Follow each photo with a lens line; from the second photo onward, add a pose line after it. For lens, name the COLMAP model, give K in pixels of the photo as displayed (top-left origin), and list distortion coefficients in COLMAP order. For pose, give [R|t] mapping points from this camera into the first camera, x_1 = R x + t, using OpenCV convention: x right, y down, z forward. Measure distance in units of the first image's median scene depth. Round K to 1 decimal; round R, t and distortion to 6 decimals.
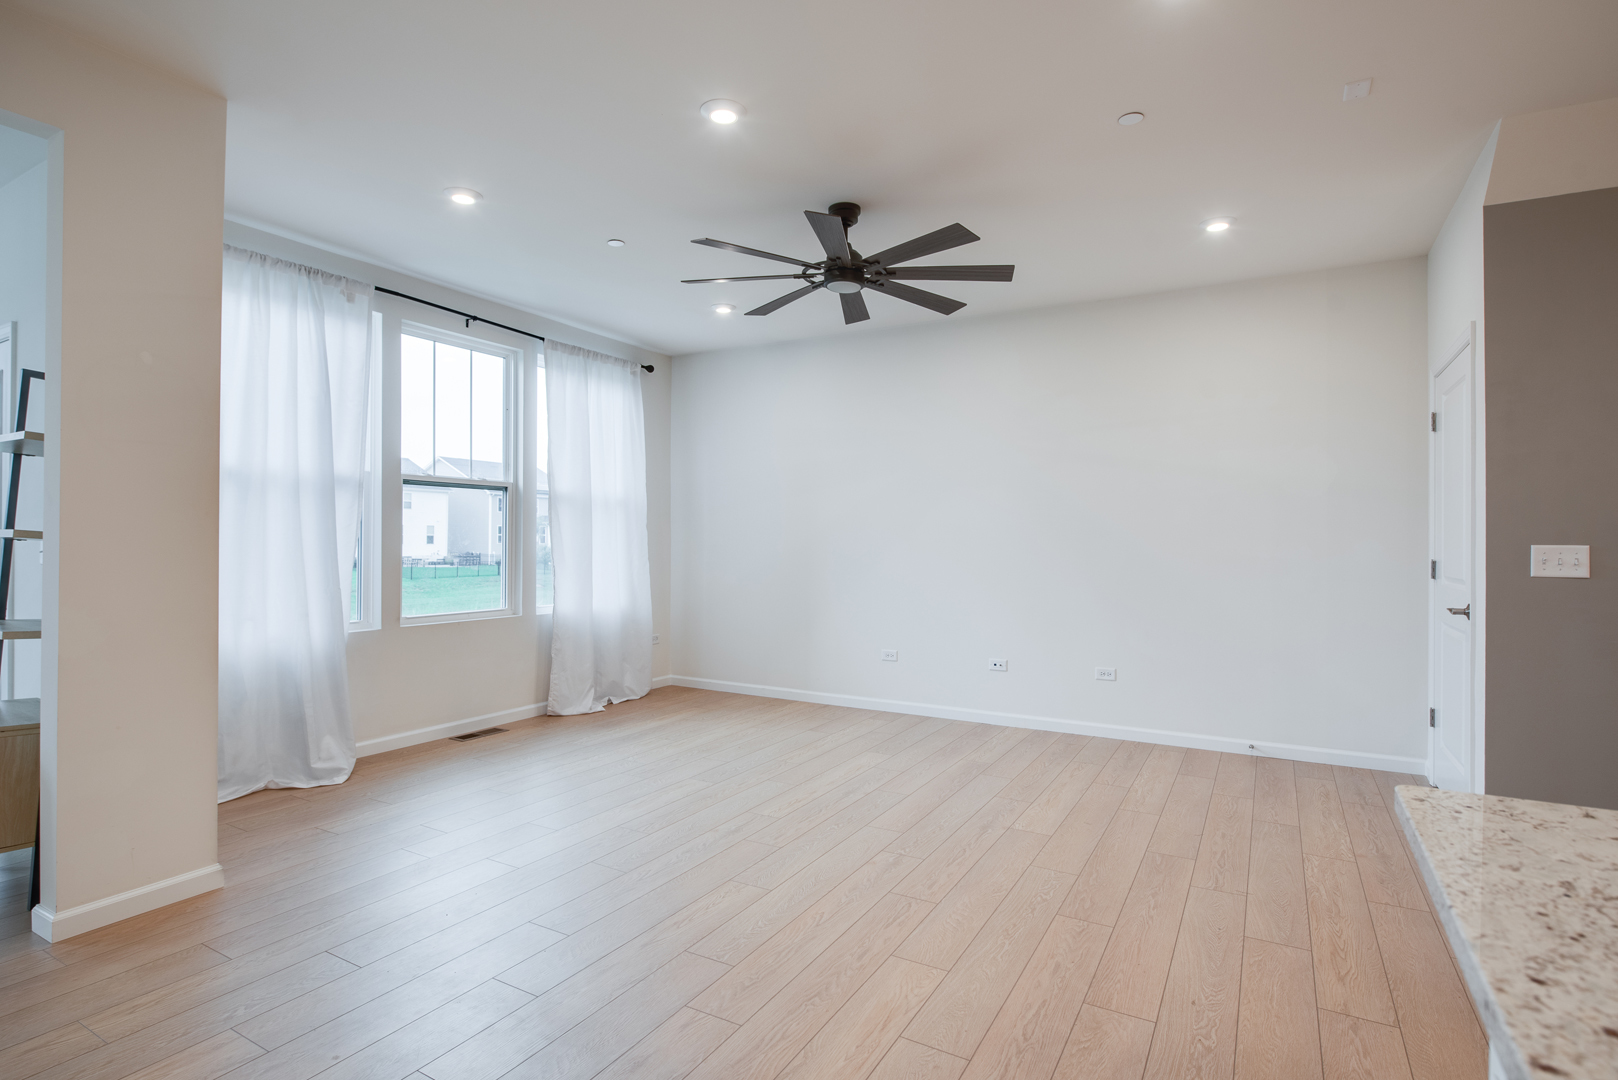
lens RADIAL K [[803.8, 0, 811.2], [0, 803.8, 539.9], [0, 0, 1]] dist [-0.006521, -0.004075]
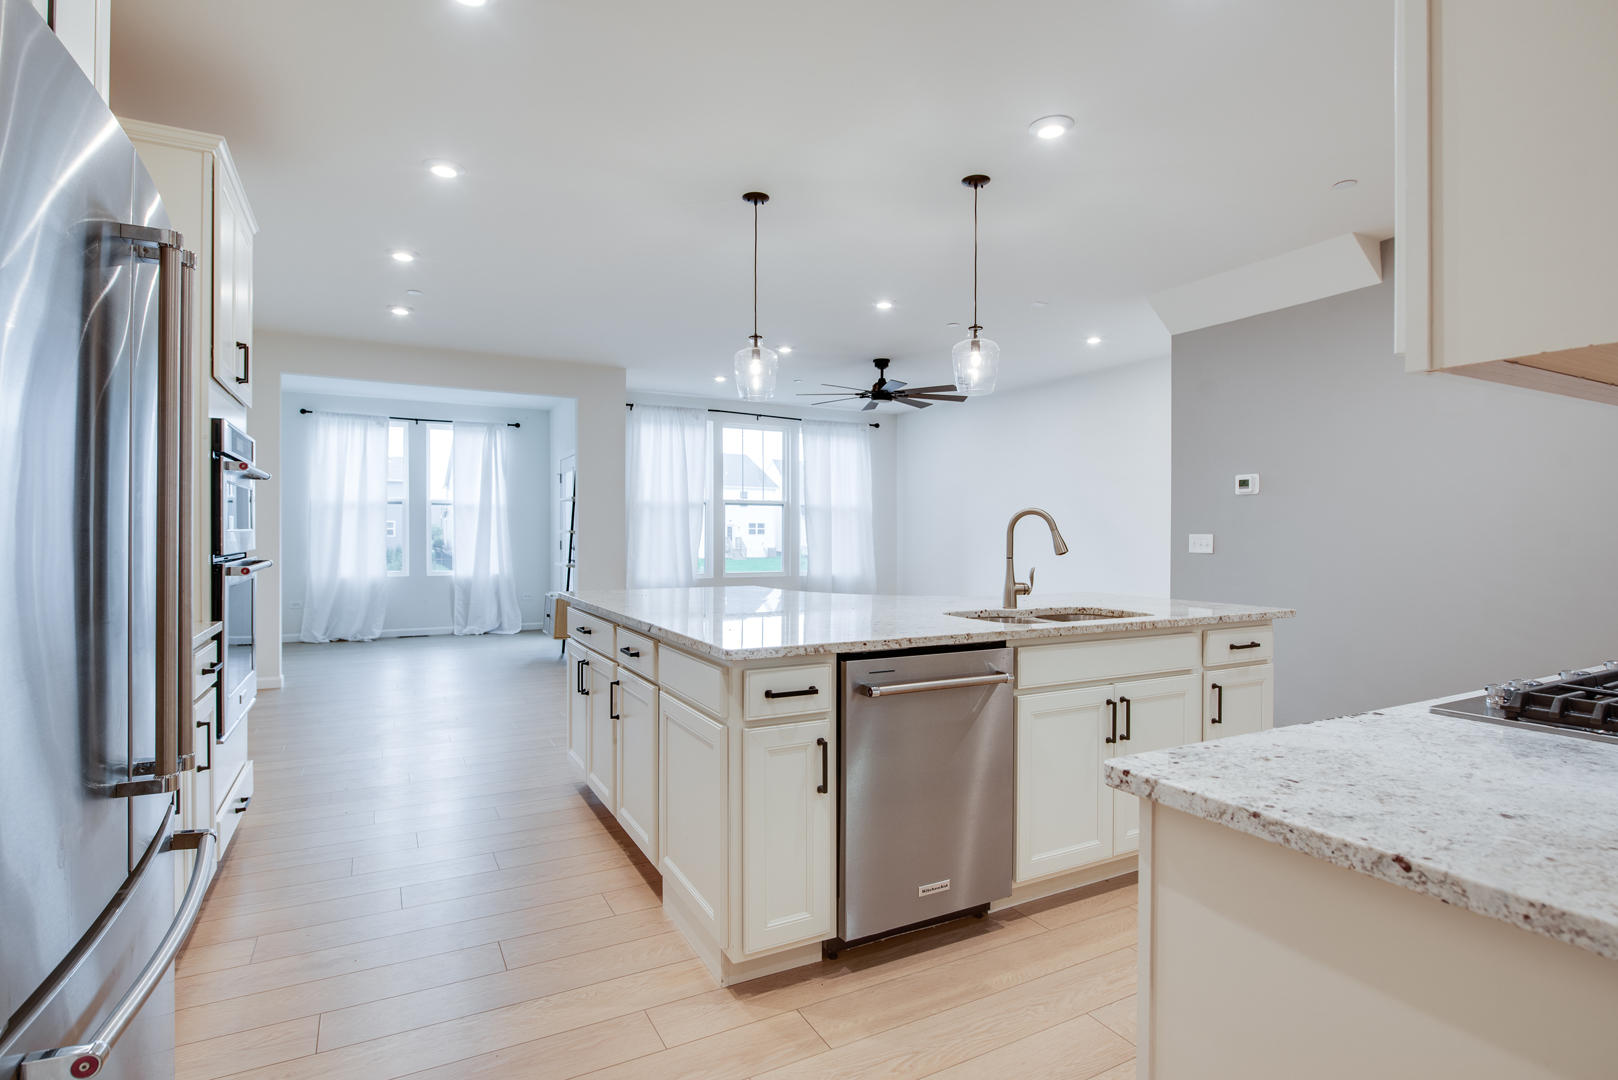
lens RADIAL K [[803.8, 0, 811.8], [0, 803.8, 538.7], [0, 0, 1]] dist [-0.006521, -0.004075]
pose [[0.851544, 0.001040, -0.524283, 0.671561], [0.001594, 0.999988, 0.004573, 0.004193], [0.524281, -0.004730, 0.851532, -0.540347]]
